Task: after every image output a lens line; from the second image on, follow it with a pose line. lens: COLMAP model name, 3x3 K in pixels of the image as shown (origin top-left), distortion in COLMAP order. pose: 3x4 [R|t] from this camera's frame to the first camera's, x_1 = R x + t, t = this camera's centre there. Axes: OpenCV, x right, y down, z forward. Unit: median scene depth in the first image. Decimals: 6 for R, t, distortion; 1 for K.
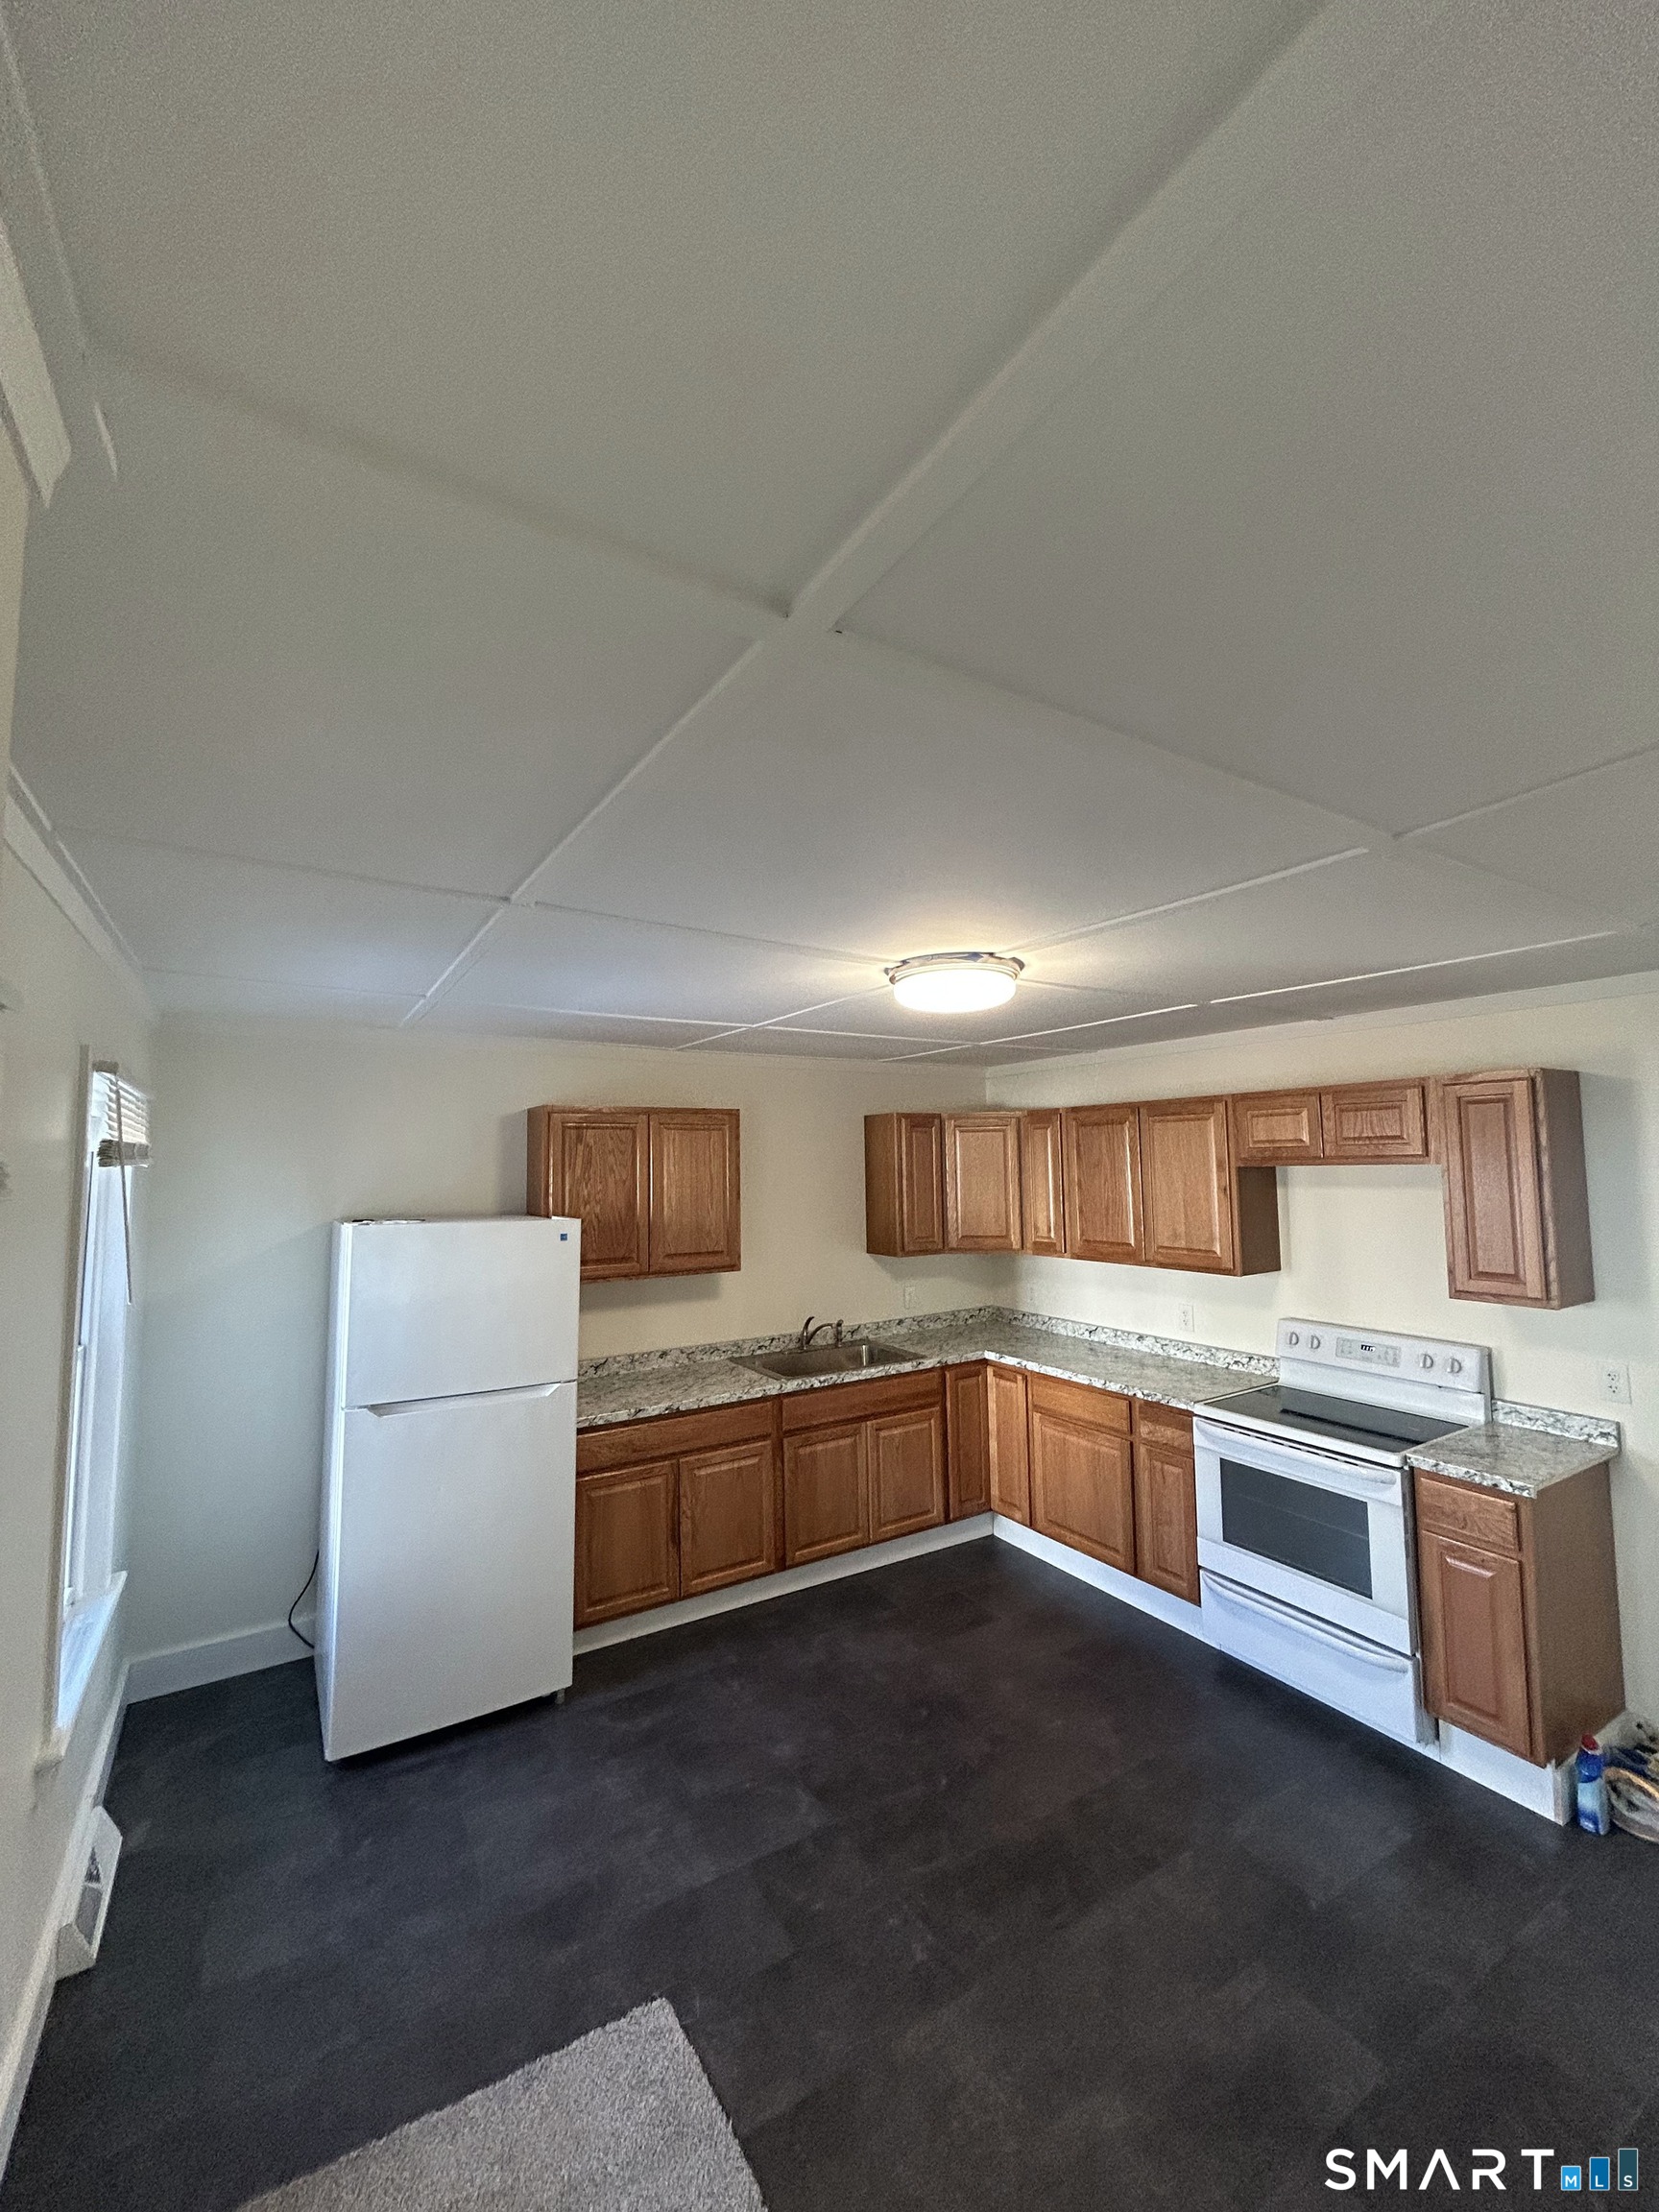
lens RADIAL K [[891.2, 0, 828.2], [0, 891.2, 1100.5], [0, 0, 1]] dist [-0.002093, 0.000296]
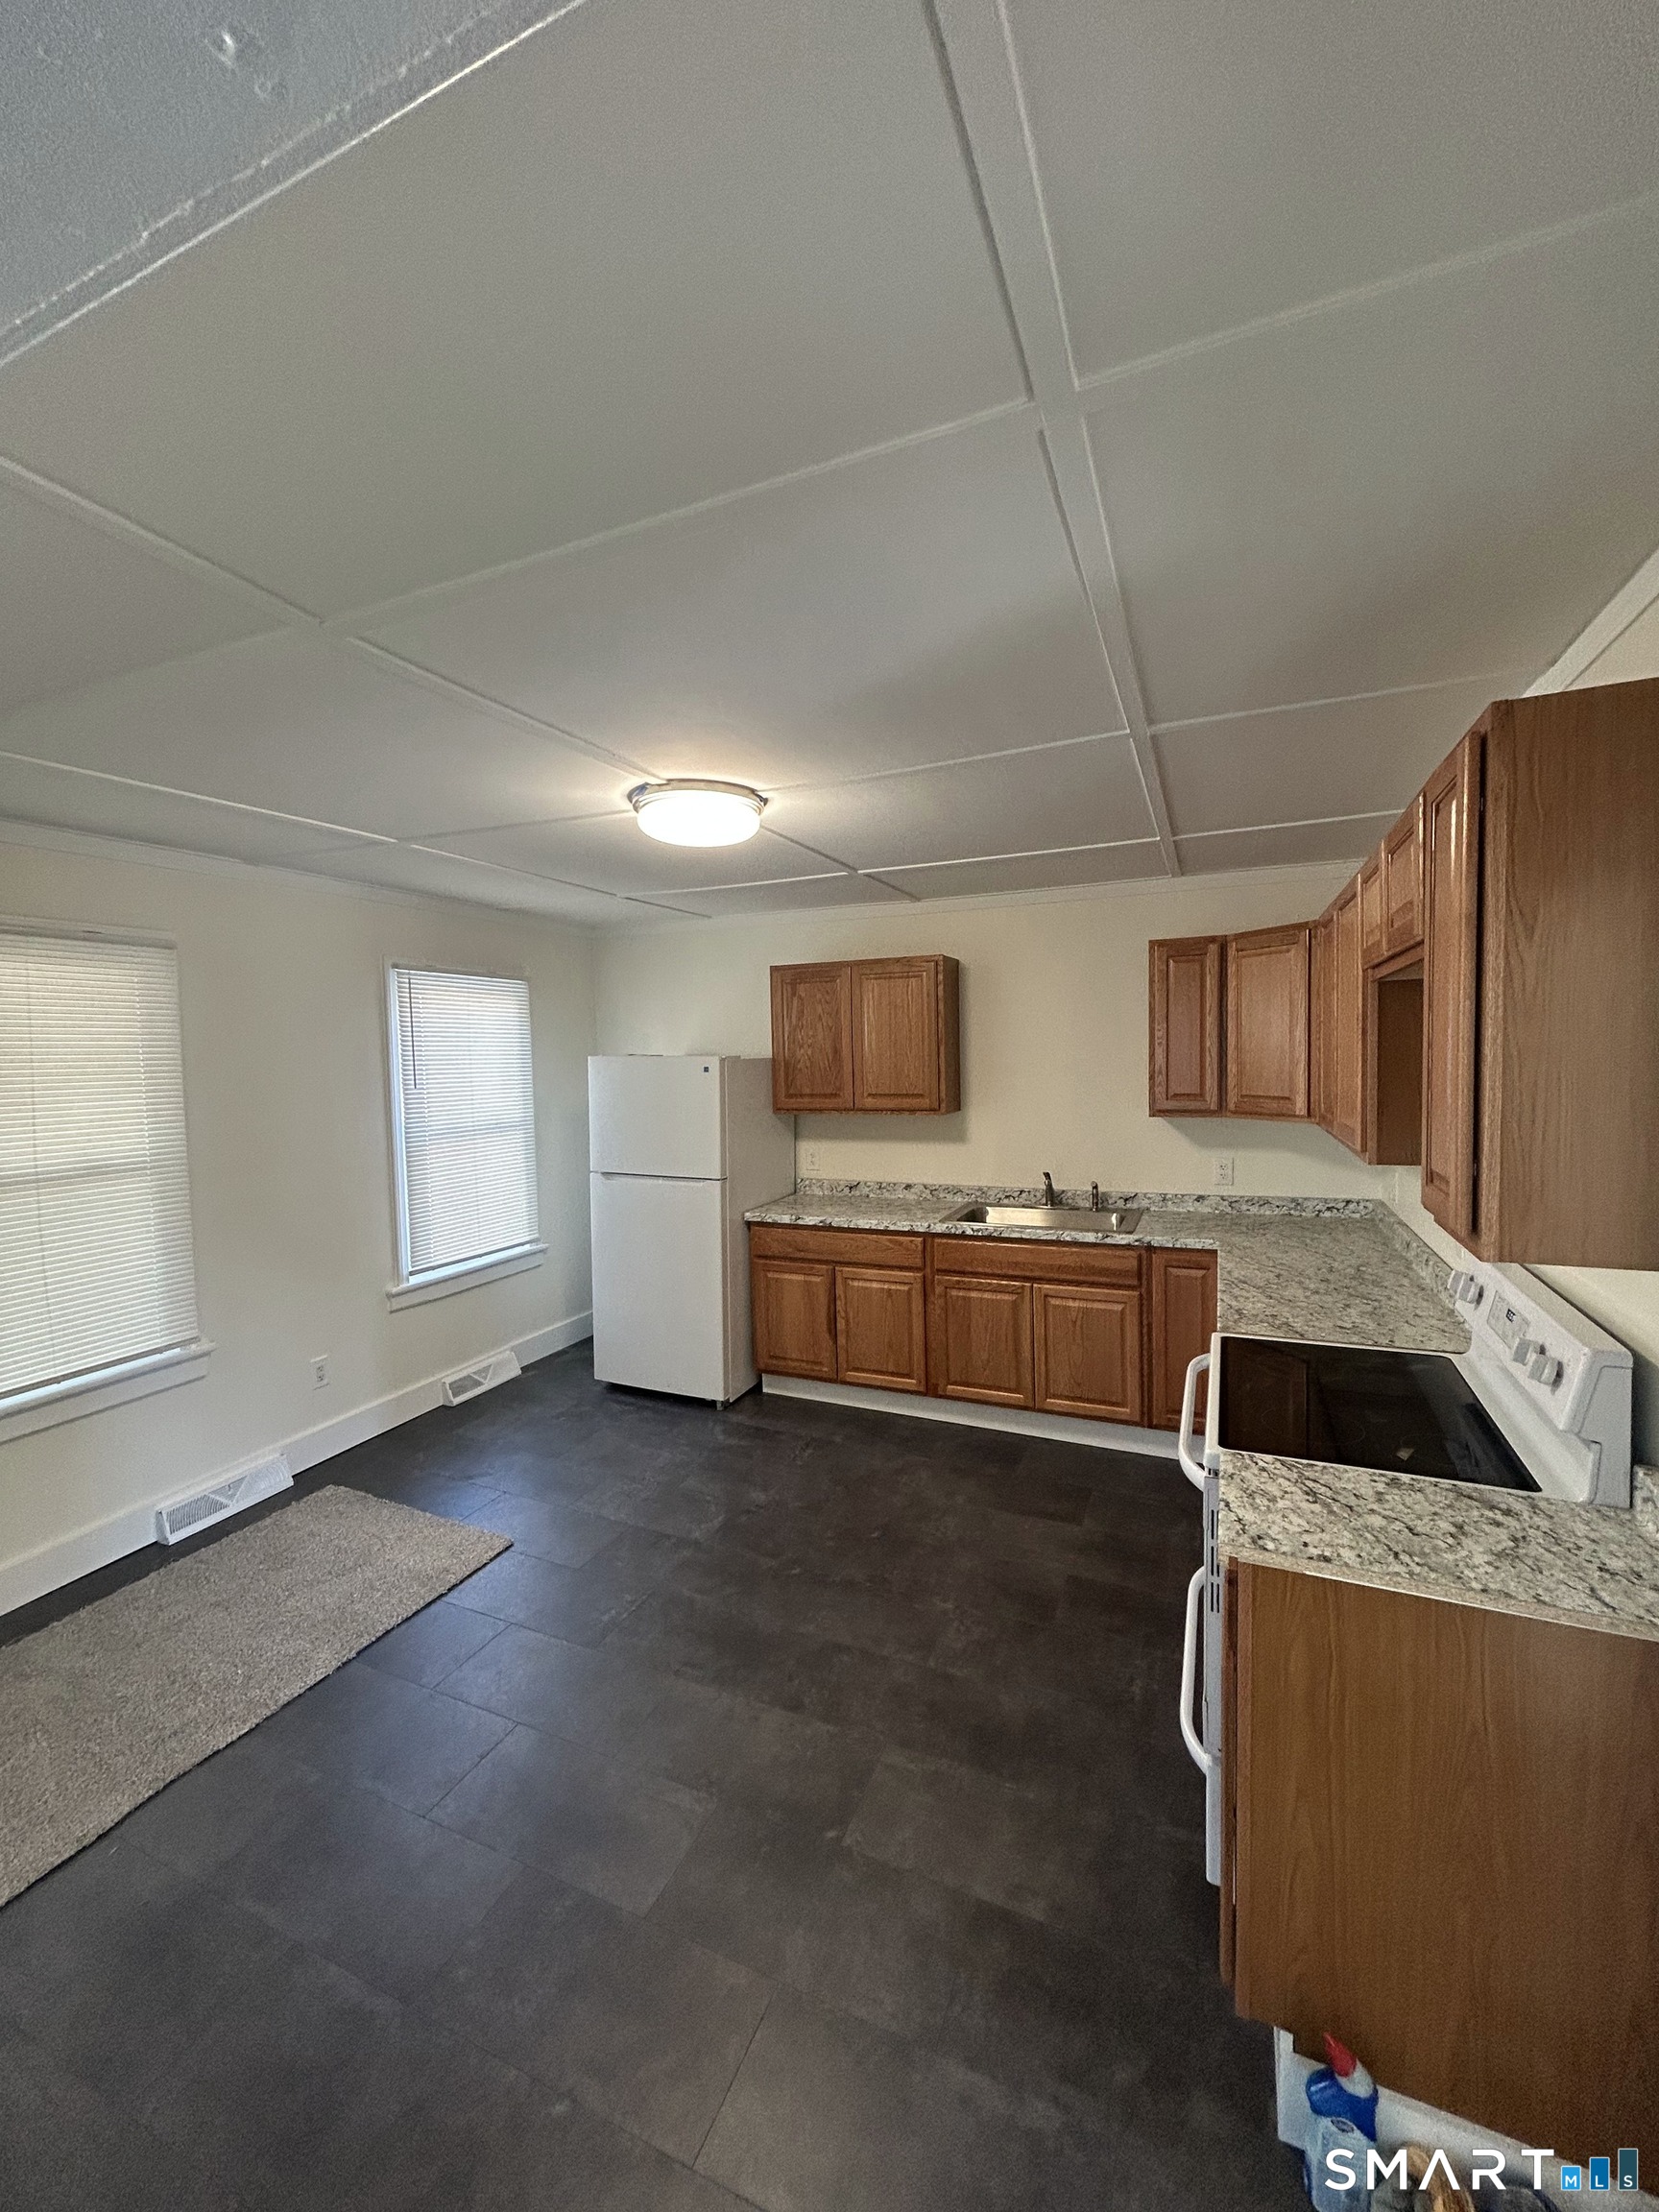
lens RADIAL K [[891.2, 0, 828.2], [0, 891.2, 1100.5], [0, 0, 1]] dist [-0.002093, 0.000296]
pose [[0.561608, 0.047188, -0.826057, 0.781264], [0.073605, 0.991565, 0.106685, 0.065863], [0.824123, -0.120717, 0.553397, 0.385785]]
